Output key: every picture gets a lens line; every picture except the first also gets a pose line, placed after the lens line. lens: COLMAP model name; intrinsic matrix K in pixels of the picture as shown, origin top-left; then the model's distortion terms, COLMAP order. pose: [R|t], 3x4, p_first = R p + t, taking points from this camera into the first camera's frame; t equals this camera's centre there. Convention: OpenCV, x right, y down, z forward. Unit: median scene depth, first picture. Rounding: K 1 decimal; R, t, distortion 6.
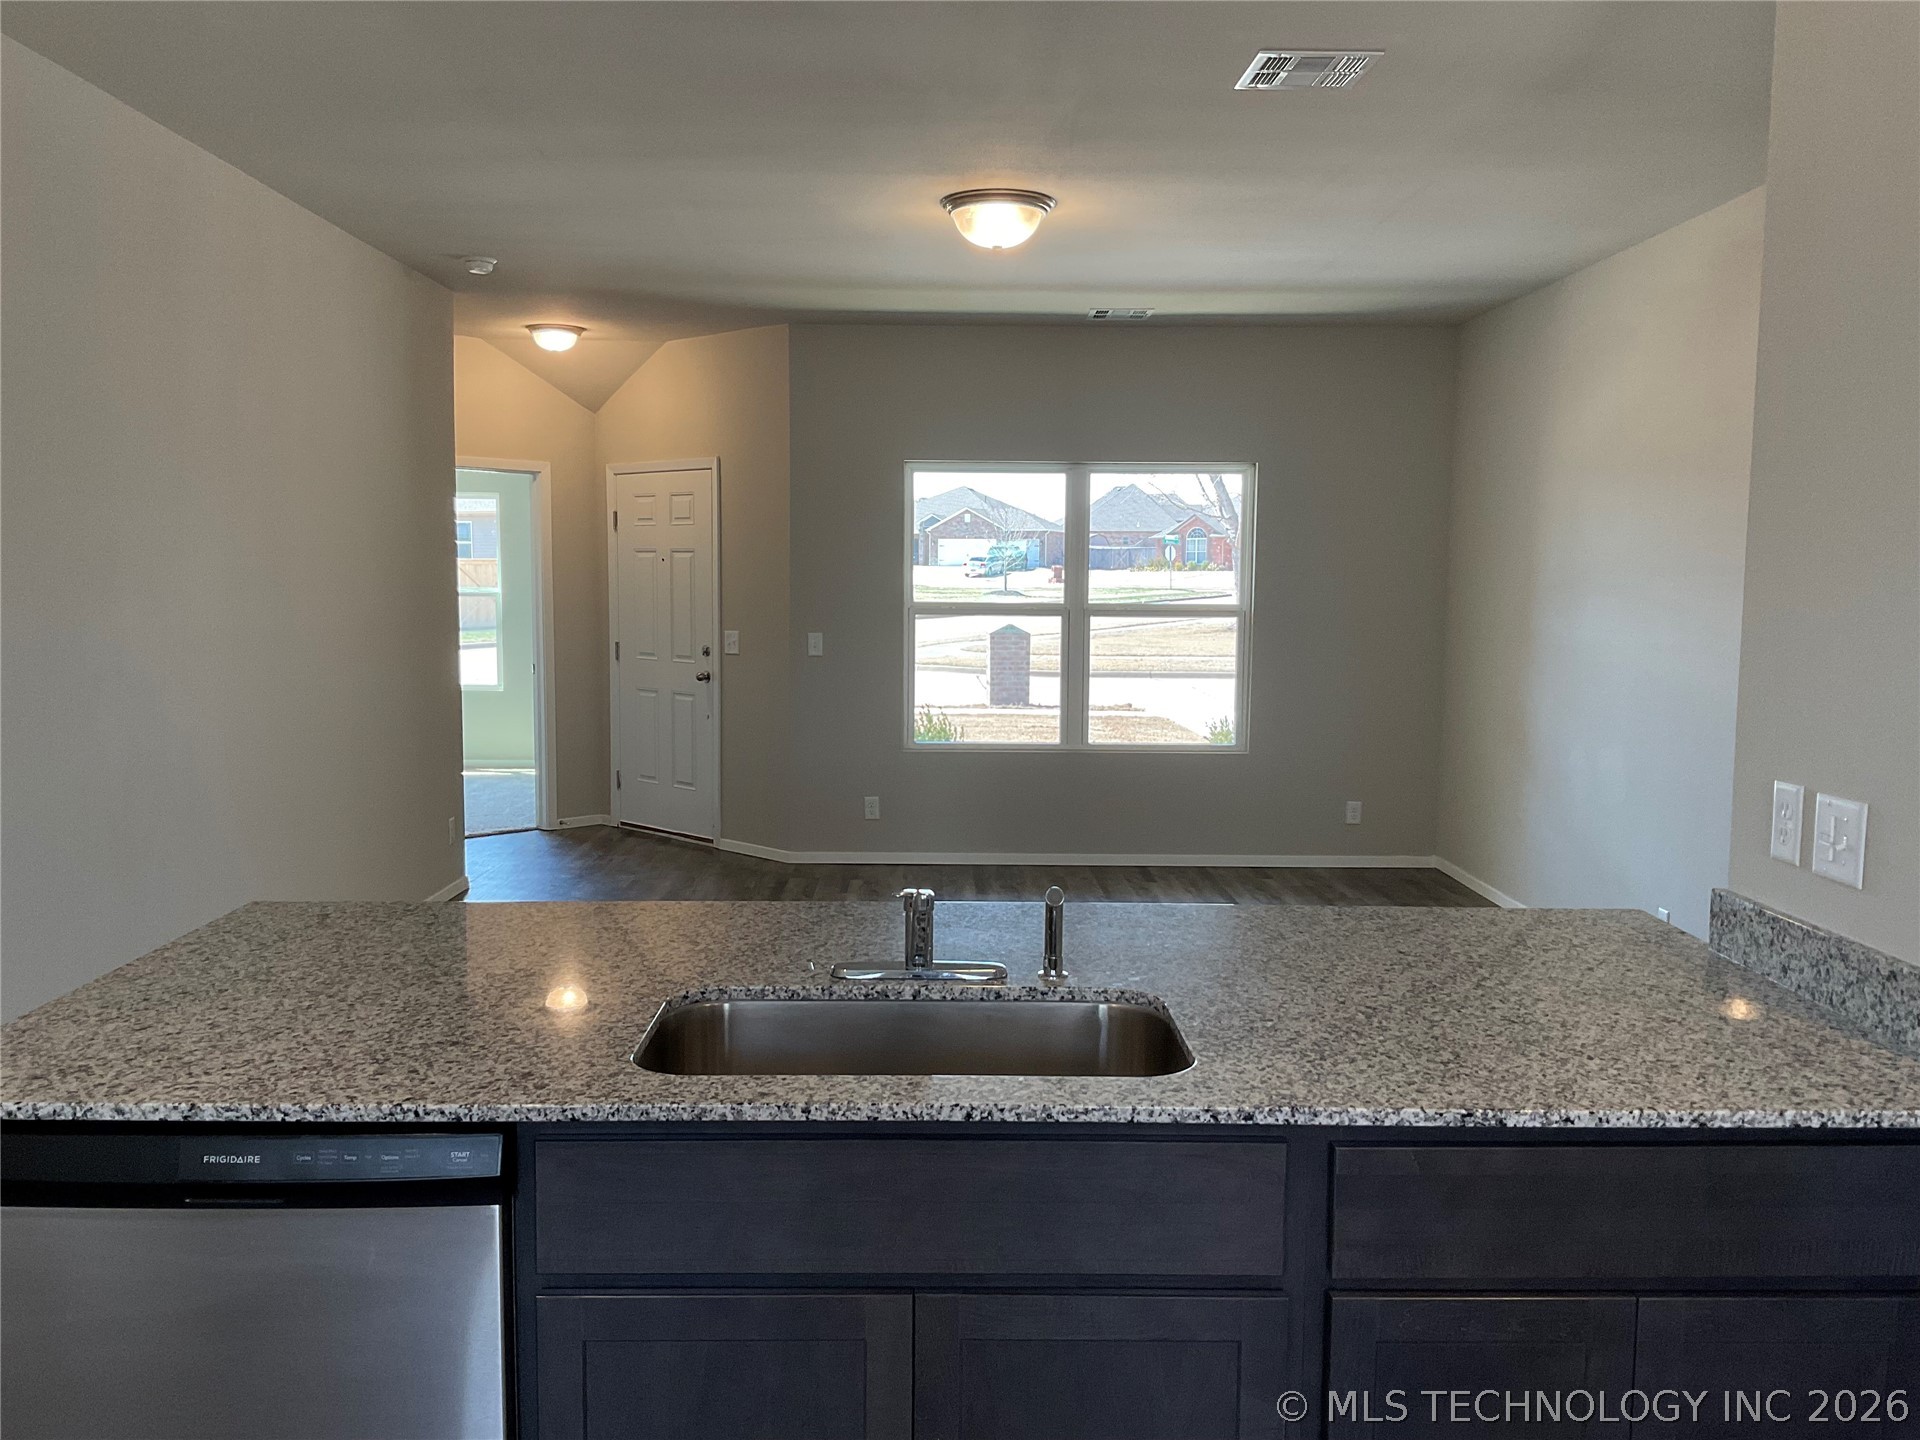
lens RADIAL K [[1581.5, 0, 954.1], [0, 1581.5, 714.9], [0, 0, 1]] dist [0.116277, -0.229872]
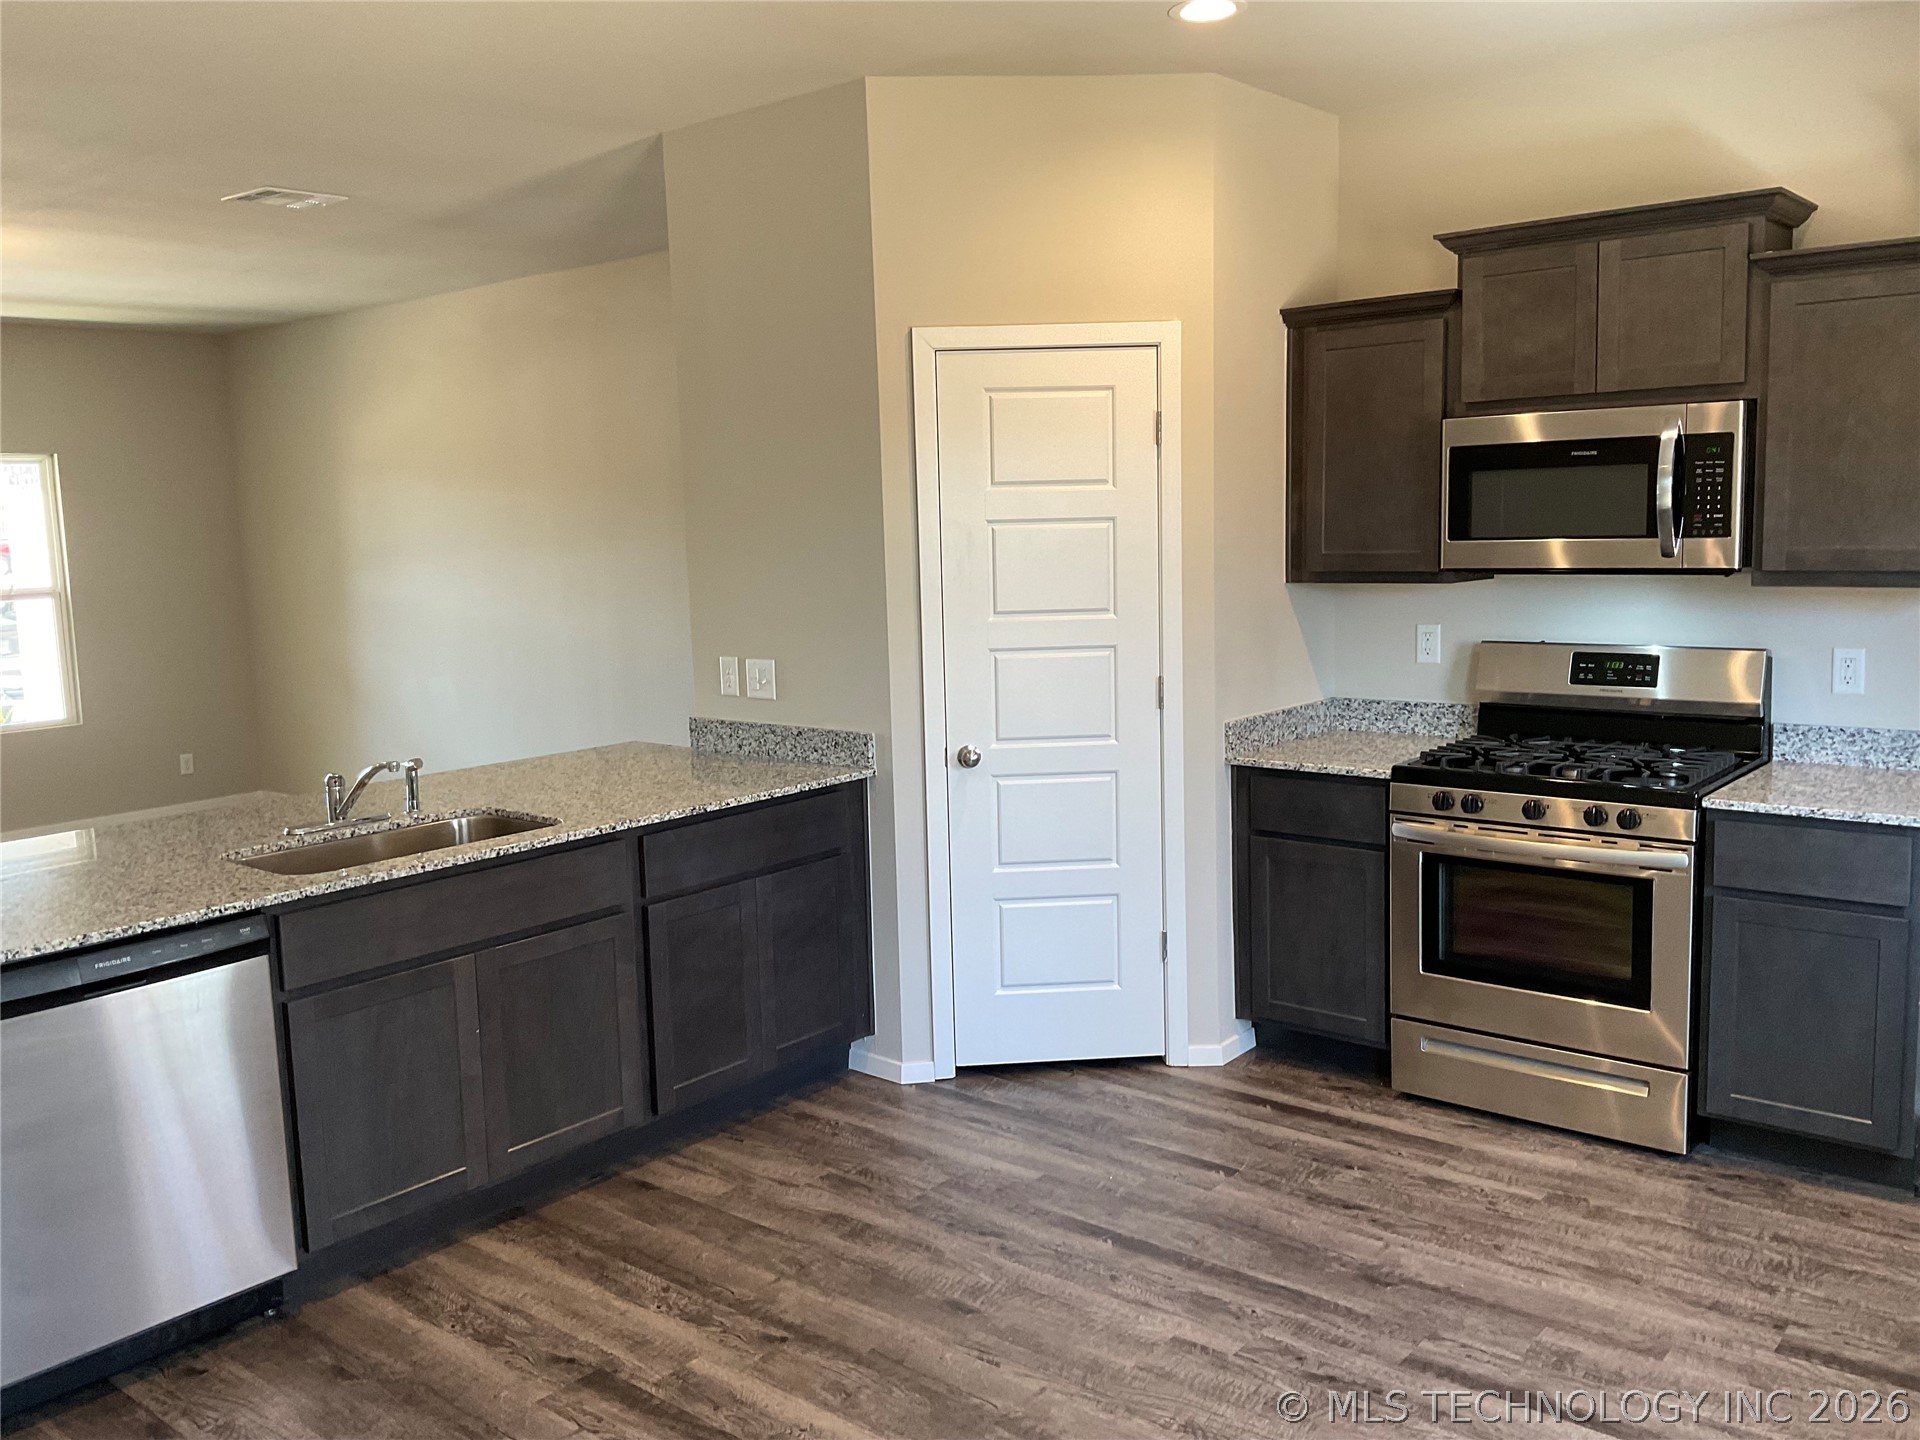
lens RADIAL K [[1581.5, 0, 954.1], [0, 1581.5, 714.9], [0, 0, 1]] dist [0.116277, -0.229872]
pose [[0.655827, -0.125514, 0.744404, -0.240162], [0.104629, 0.991677, 0.075028, -0.001832], [-0.747626, 0.028681, 0.663501, -0.165957]]
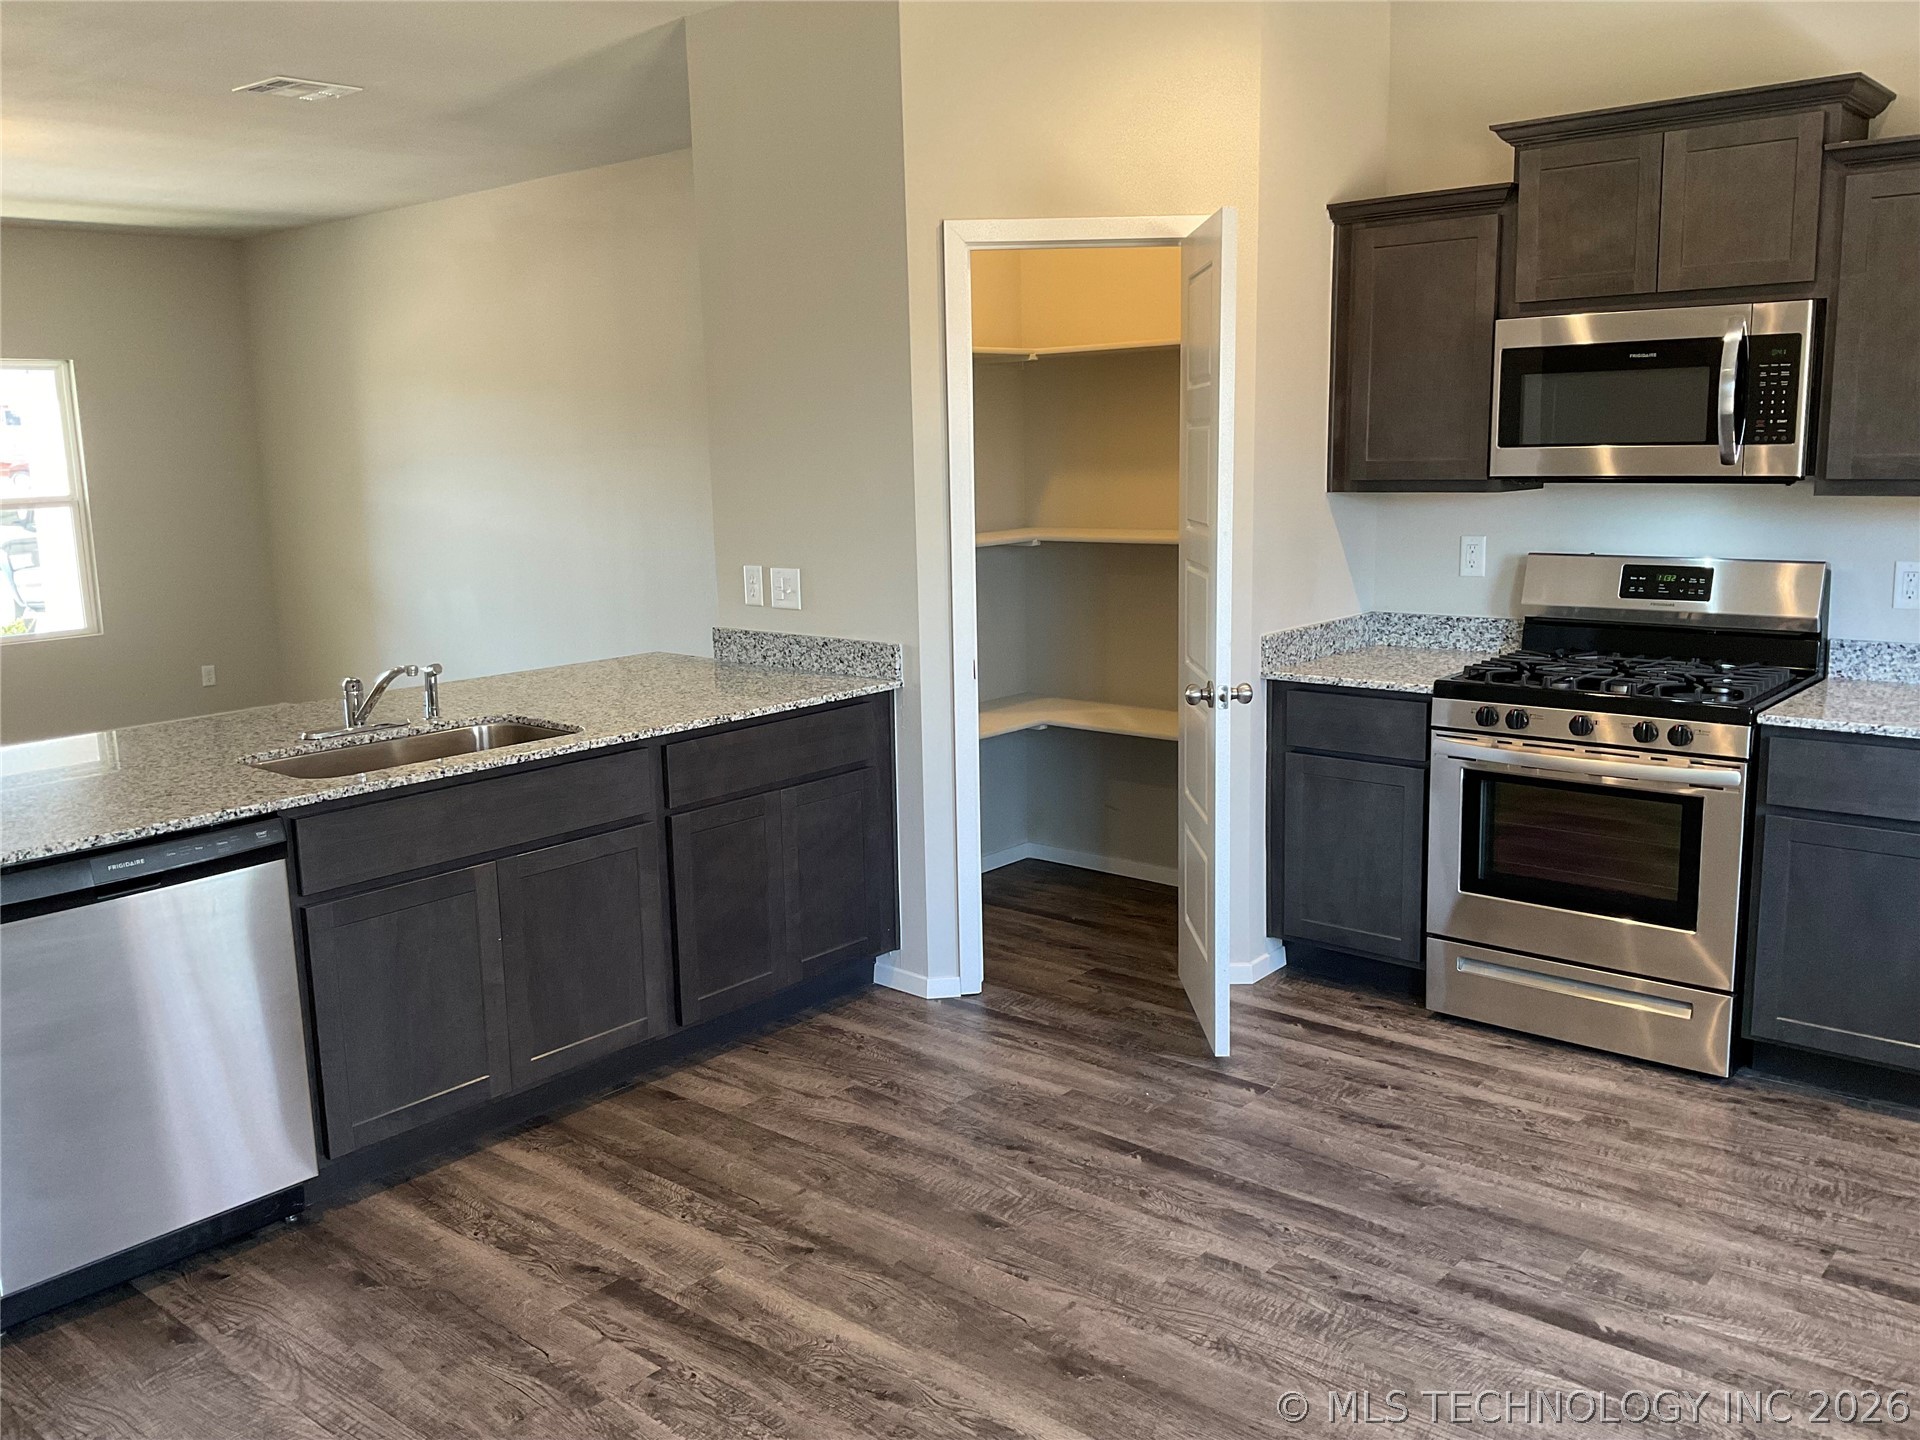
lens RADIAL K [[1581.5, 0, 954.1], [0, 1581.5, 714.9], [0, 0, 1]] dist [0.116277, -0.229872]
pose [[0.666747, -0.155541, 0.728873, -0.233357], [0.097946, 0.987785, 0.121194, 0.003288], [-0.738820, -0.009416, 0.673837, -0.155636]]
